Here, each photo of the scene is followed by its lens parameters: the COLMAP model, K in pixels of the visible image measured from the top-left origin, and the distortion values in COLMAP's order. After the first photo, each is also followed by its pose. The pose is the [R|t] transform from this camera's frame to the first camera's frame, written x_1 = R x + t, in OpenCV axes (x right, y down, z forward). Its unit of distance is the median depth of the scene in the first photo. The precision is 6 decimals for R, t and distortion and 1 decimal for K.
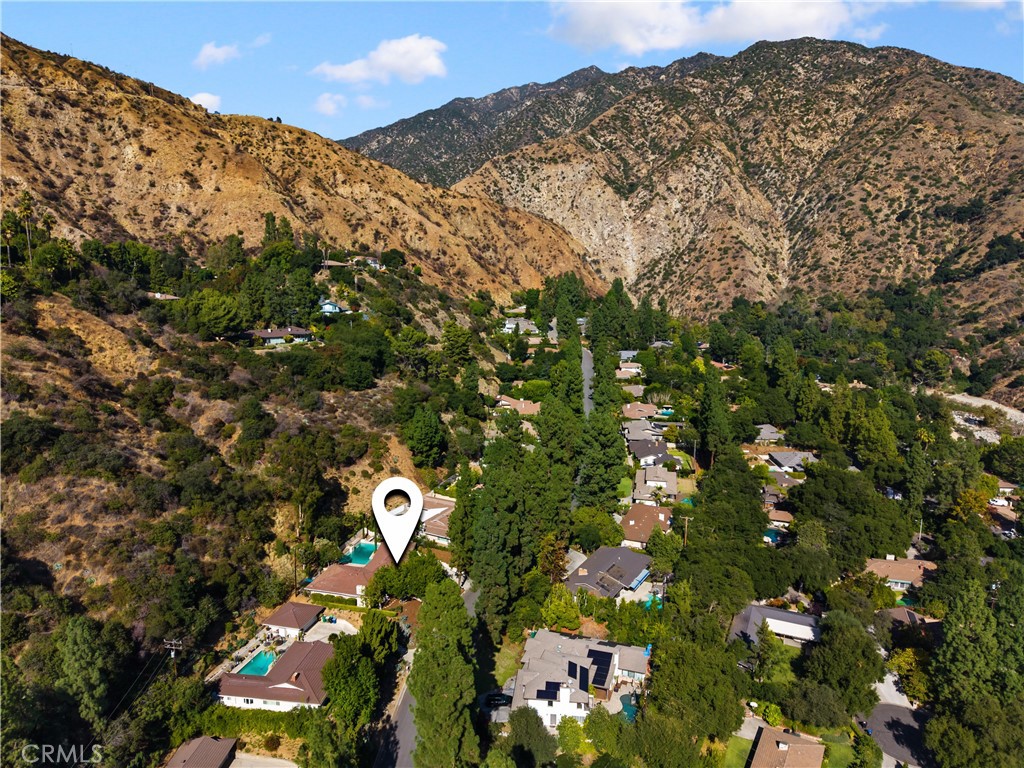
lens RADIAL K [[696.2, 0, 512.0], [0, 696.2, 384.0], [0, 0, 1]] dist [0.006506, -0.003766]
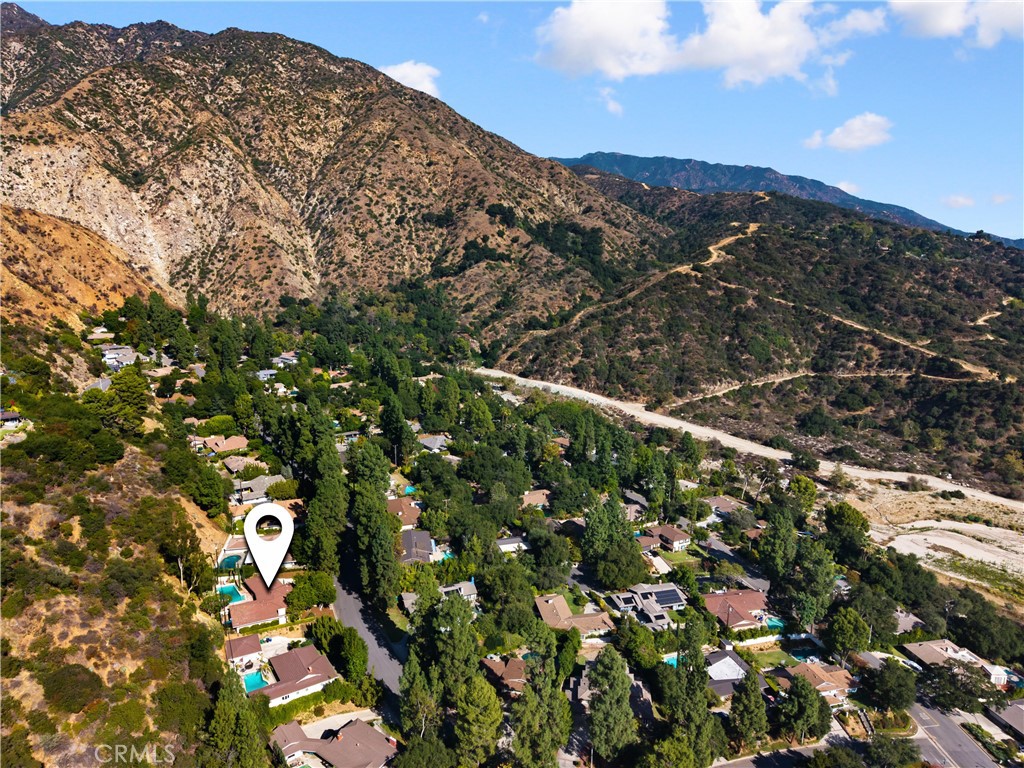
lens RADIAL K [[696.2, 0, 512.0], [0, 696.2, 384.0], [0, 0, 1]] dist [0.006506, -0.003766]
pose [[0.750181, -0.140521, 0.646129, -0.116145], [0.110753, 0.990056, 0.086729, -0.035742], [-0.651892, 0.006498, 0.758284, -0.055744]]
